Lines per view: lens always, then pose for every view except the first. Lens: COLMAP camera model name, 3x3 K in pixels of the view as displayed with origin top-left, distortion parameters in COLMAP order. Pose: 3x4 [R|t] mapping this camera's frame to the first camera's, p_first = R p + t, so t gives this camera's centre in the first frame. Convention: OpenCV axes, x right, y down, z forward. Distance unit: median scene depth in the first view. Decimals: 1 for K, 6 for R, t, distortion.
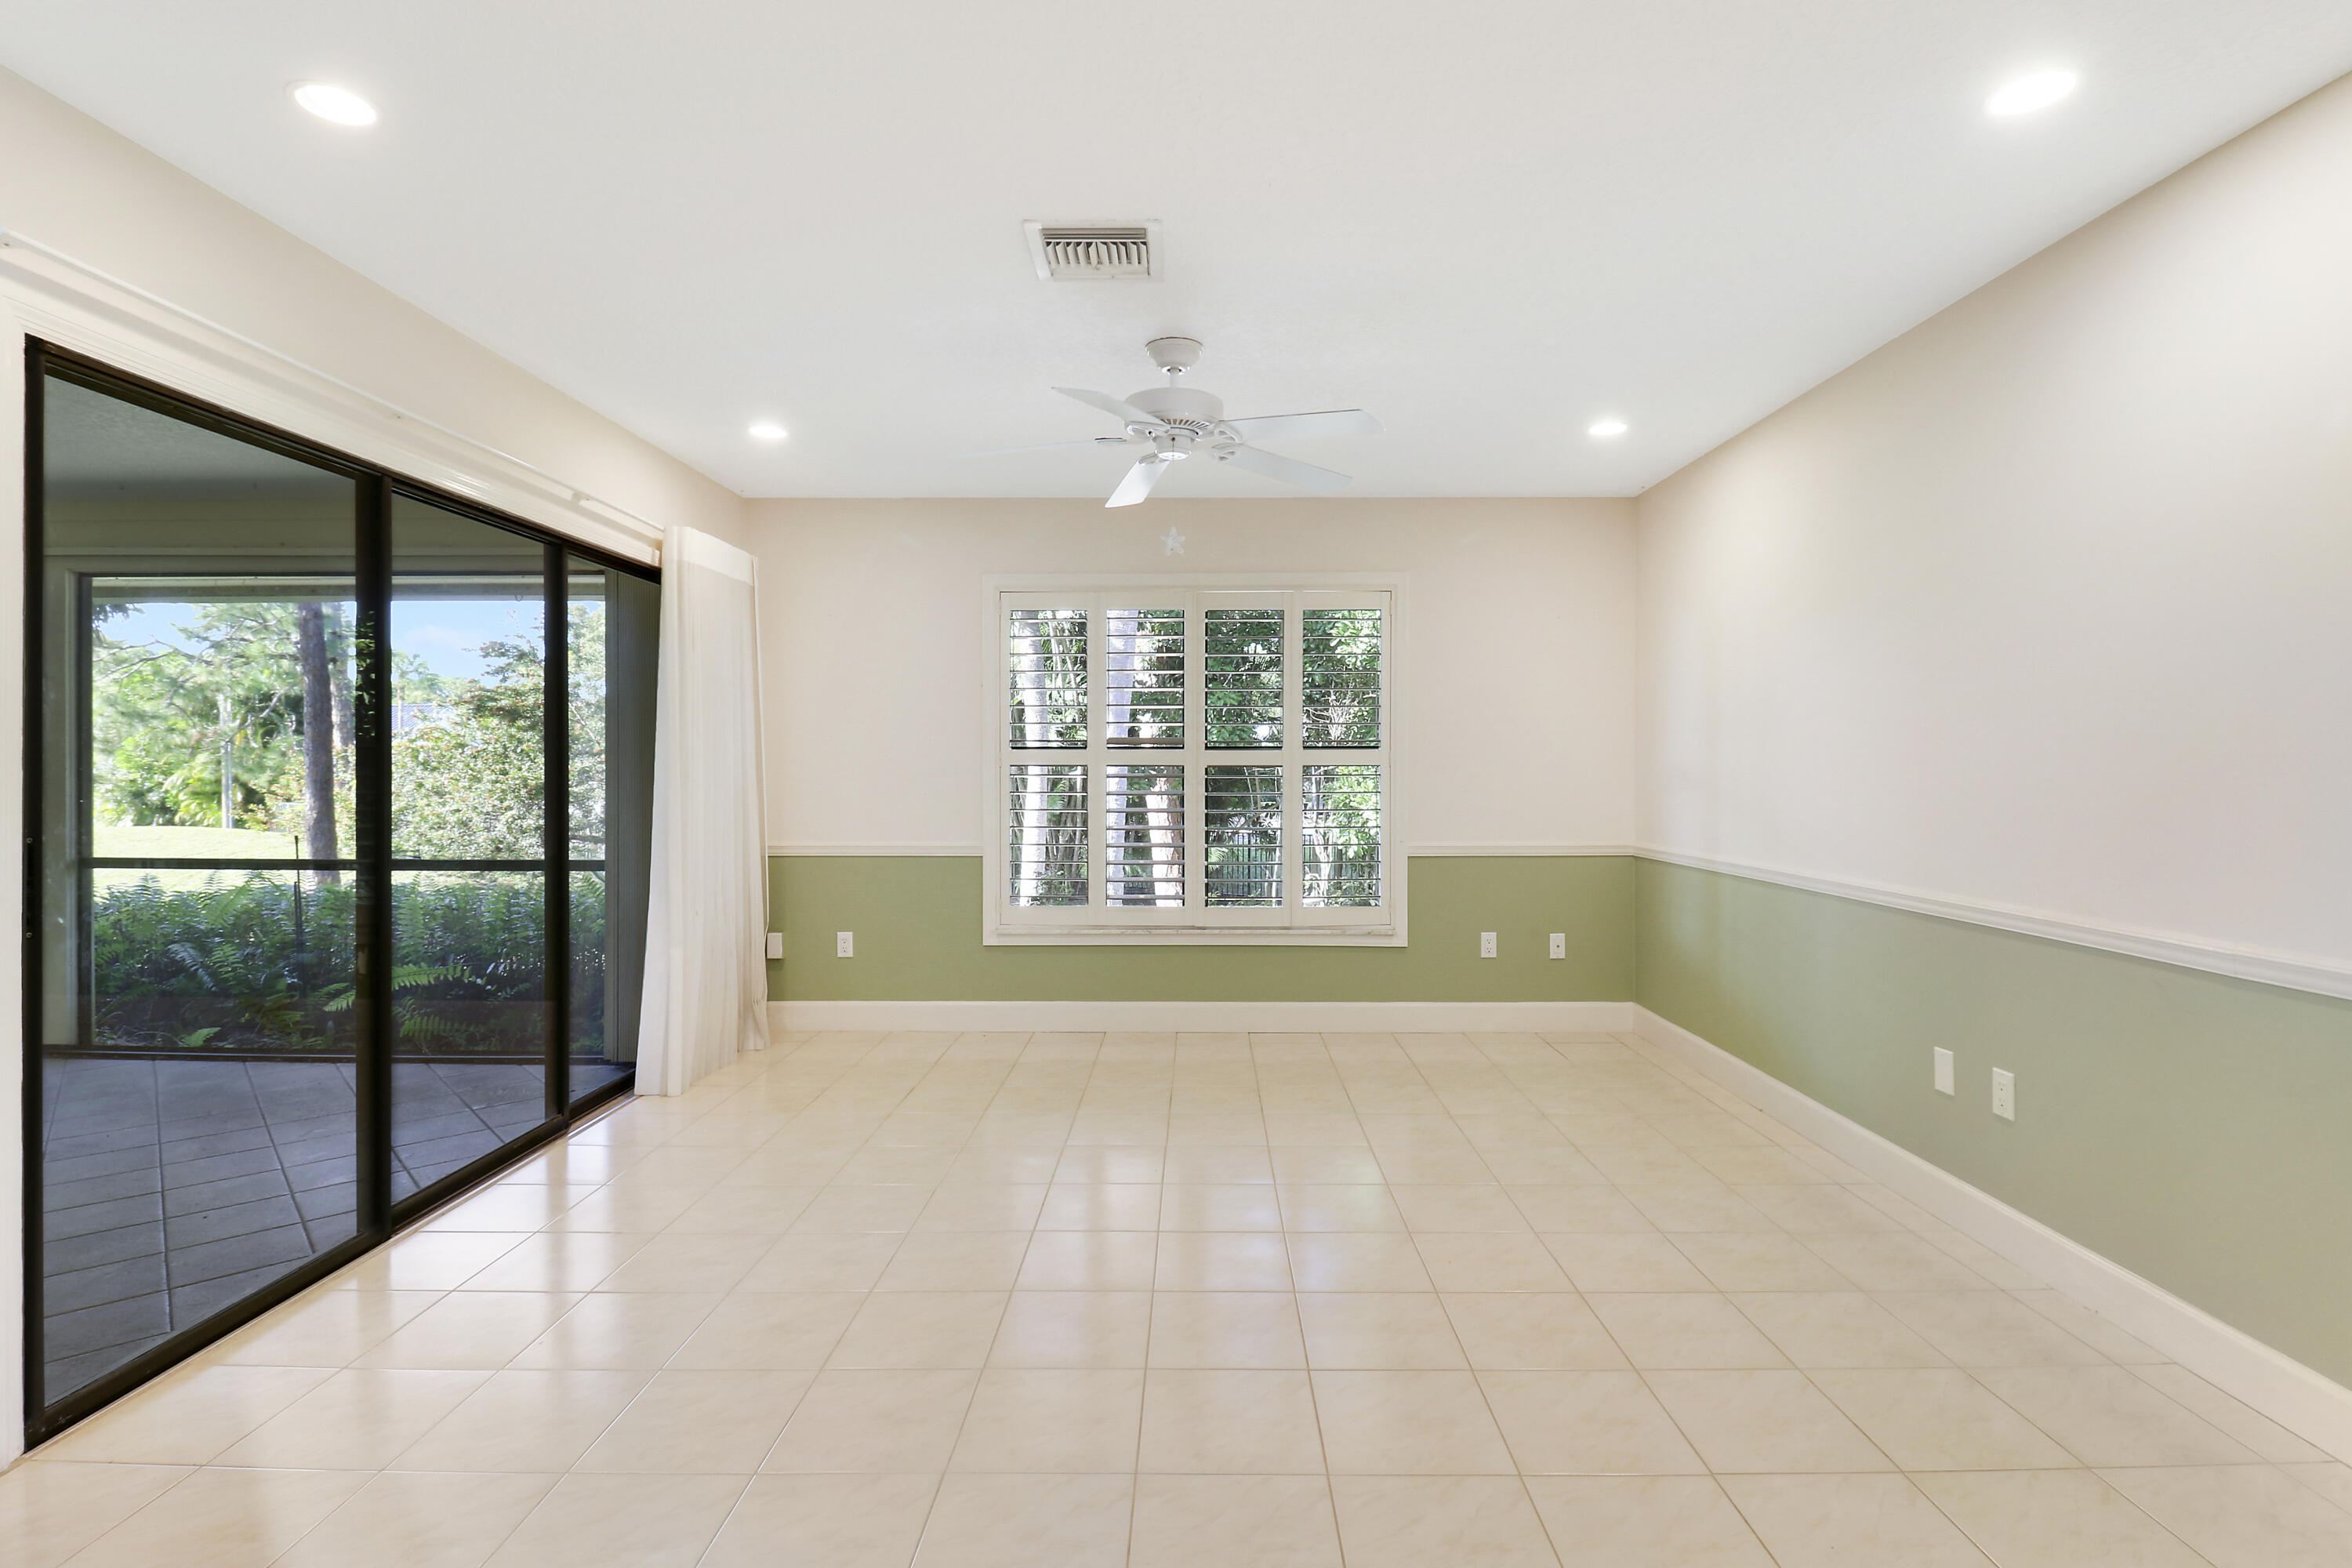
lens RADIAL K [[1128.4, 0, 1177.2], [0, 1128.4, 770.5], [0, 0, 1]] dist [-0.009126, -0.000835]
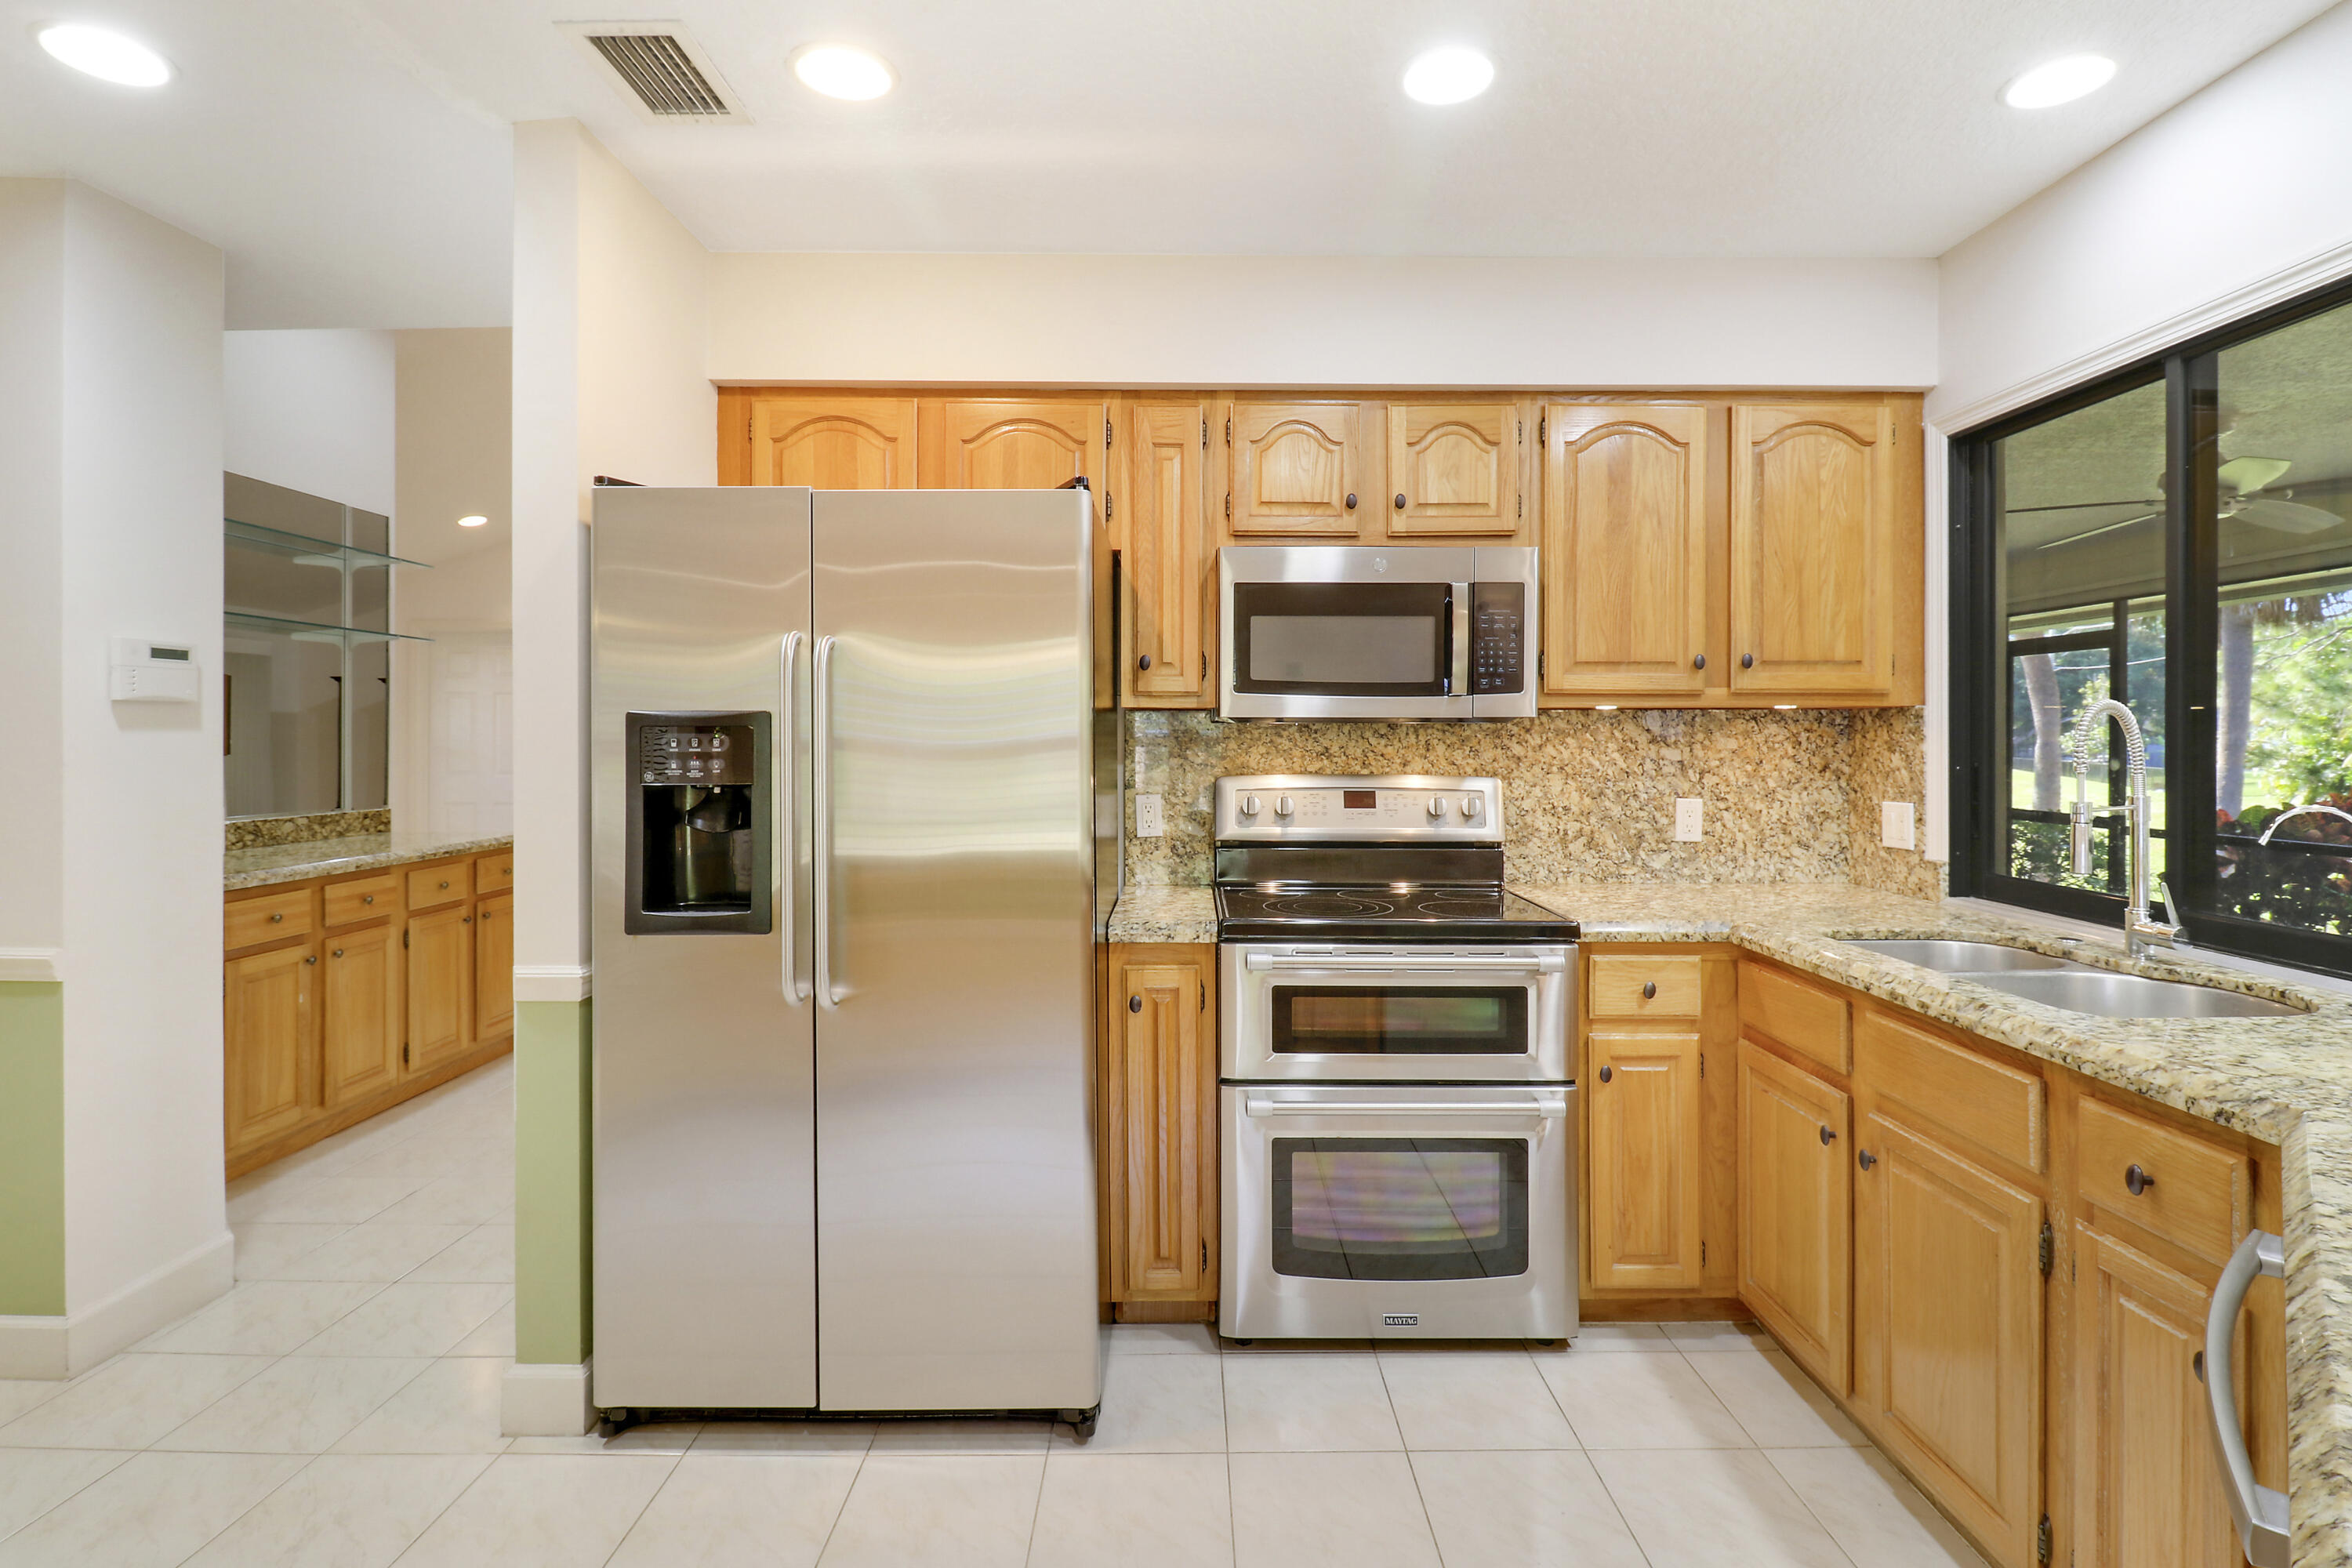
lens RADIAL K [[1128.4, 0, 1198.3], [0, 1128.4, 744.8], [0, 0, 1]] dist [-0.009126, -0.000835]
pose [[0.063734, 0.003473, -0.997961, -0.188631], [-0.002292, 0.999992, 0.003334, -0.012387], [0.997964, 0.002074, 0.063741, -0.076963]]
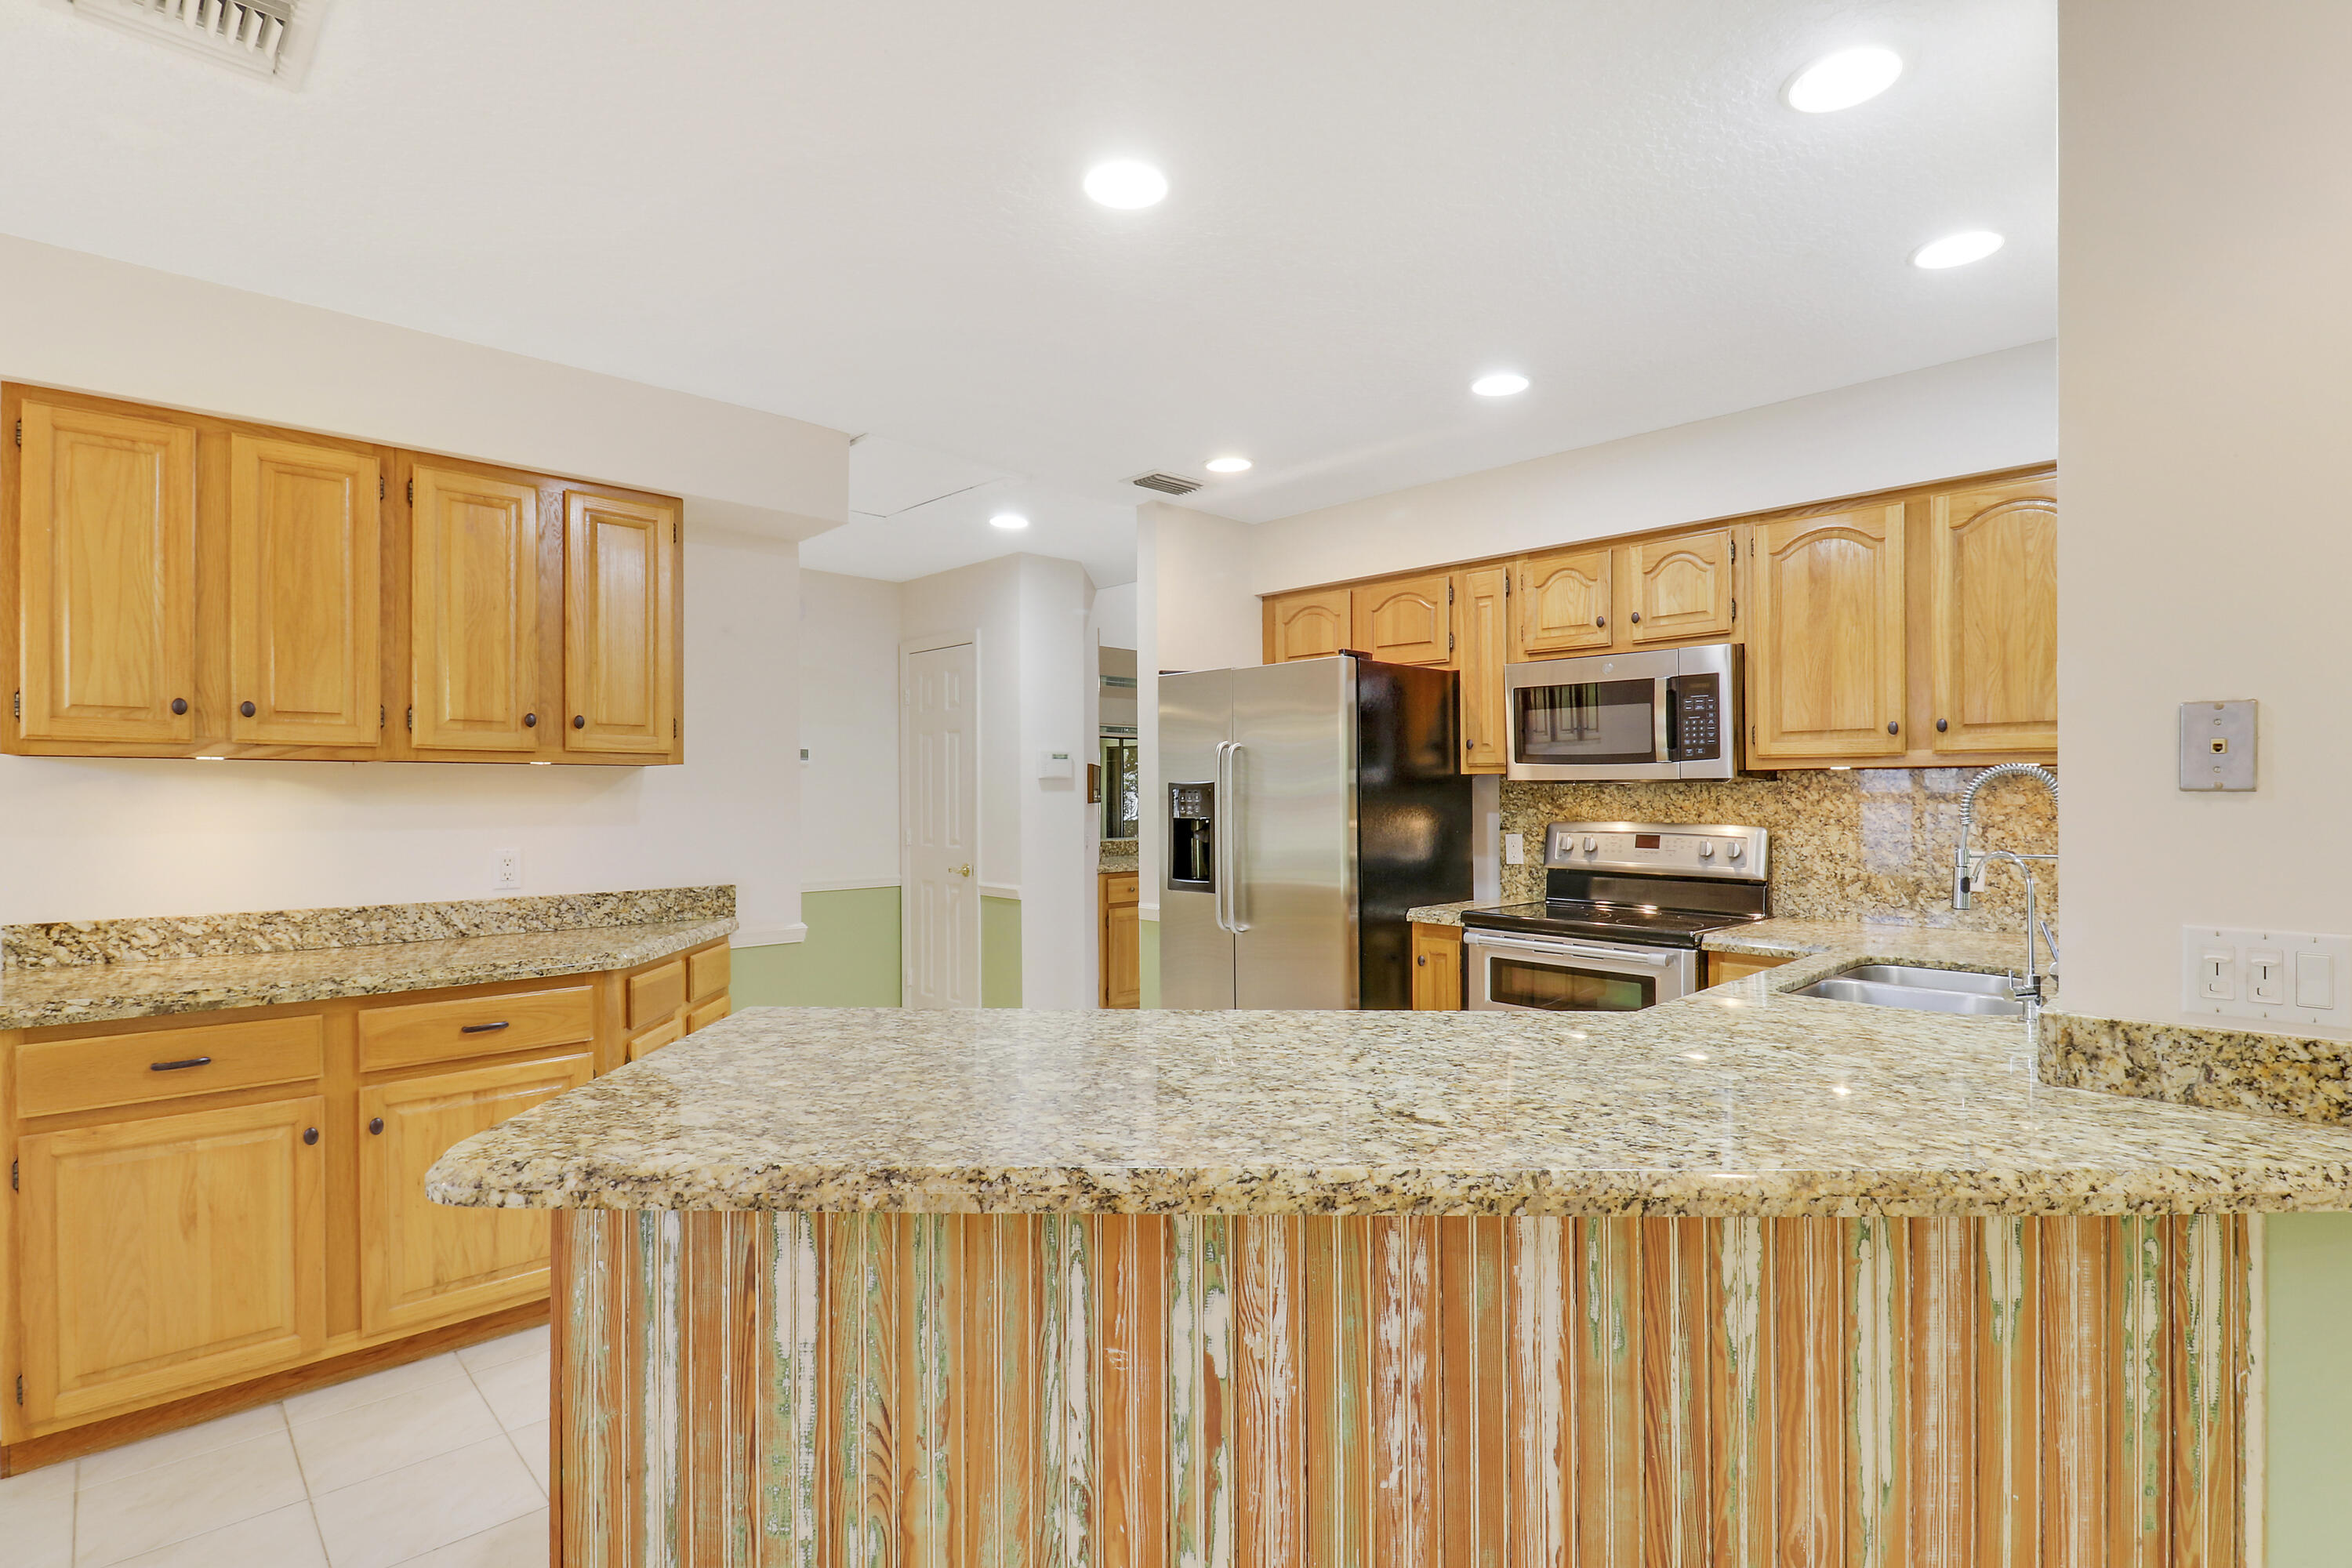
lens RADIAL K [[1128.4, 0, 1174.6], [0, 1128.4, 791.6], [0, 0, 1]] dist [-0.009126, -0.000835]
pose [[-0.687708, -0.002314, -0.725984, -0.022450], [-0.001666, 0.999997, -0.001610, -0.014030], [0.725986, 0.000102, -0.687710, 0.275384]]
